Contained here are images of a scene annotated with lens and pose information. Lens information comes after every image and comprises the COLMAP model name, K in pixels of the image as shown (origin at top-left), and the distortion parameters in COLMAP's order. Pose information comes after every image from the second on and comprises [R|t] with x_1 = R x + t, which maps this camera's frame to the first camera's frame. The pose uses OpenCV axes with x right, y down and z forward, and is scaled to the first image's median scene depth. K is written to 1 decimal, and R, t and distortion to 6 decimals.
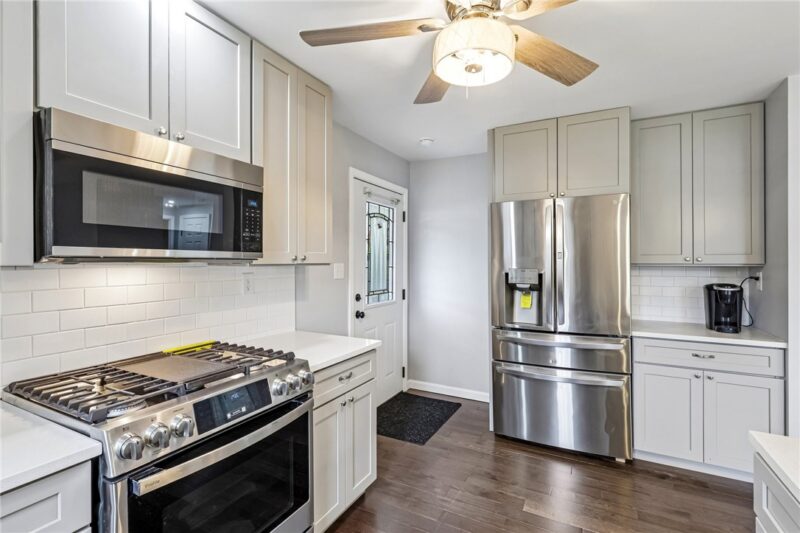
lens RADIAL K [[386.4, 0, 398.0], [0, 386.4, 260.3], [0, 0, 1]] dist [0.003697, 0.000458]
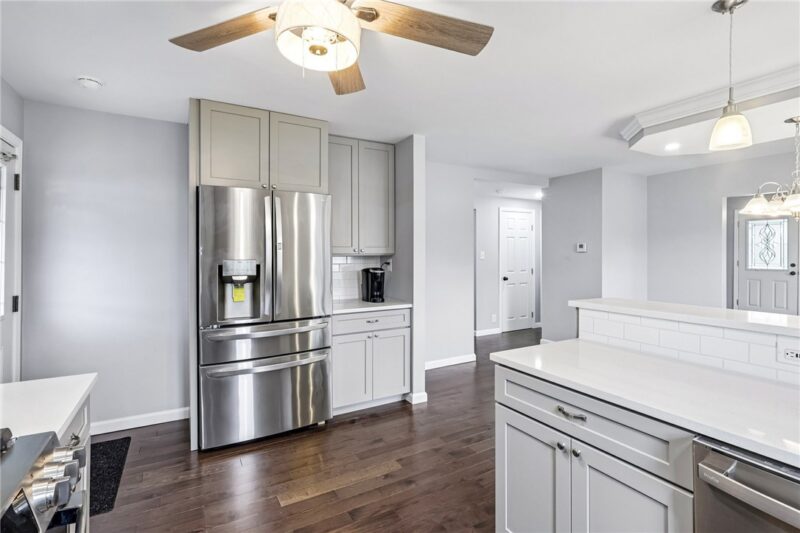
lens RADIAL K [[385.7, 0, 399.2], [0, 385.7, 247.8], [0, 0, 1]] dist [0.002368, -0.000119]
pose [[0.527217, 0.008029, 0.849693, -0.291652], [-0.001791, 0.999964, -0.008338, -0.000309], [-0.849729, 0.002874, 0.527212, 0.189196]]
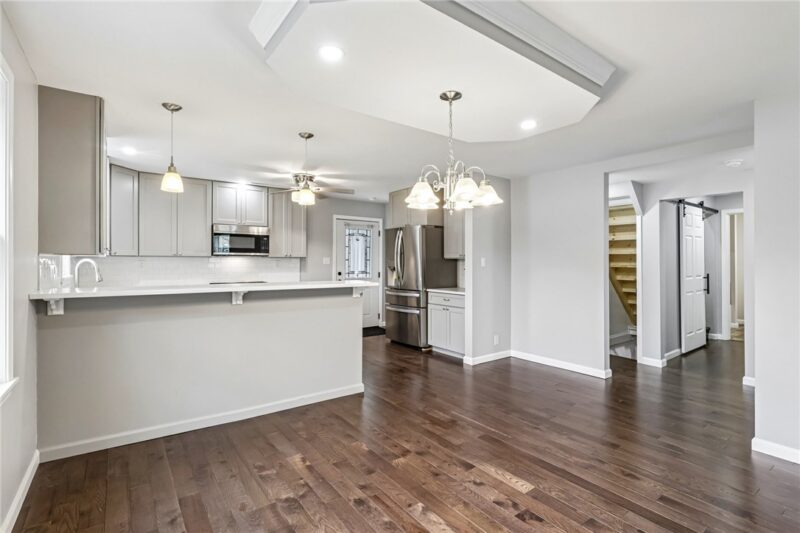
lens RADIAL K [[386.4, 0, 398.0], [0, 386.4, 260.3], [0, 0, 1]] dist [0.003697, 0.000458]
pose [[0.906507, 0.001564, -0.422188, 1.347789], [-0.000850, 0.999998, 0.001877, 0.020694], [0.422190, -0.001343, 0.906506, -1.006067]]
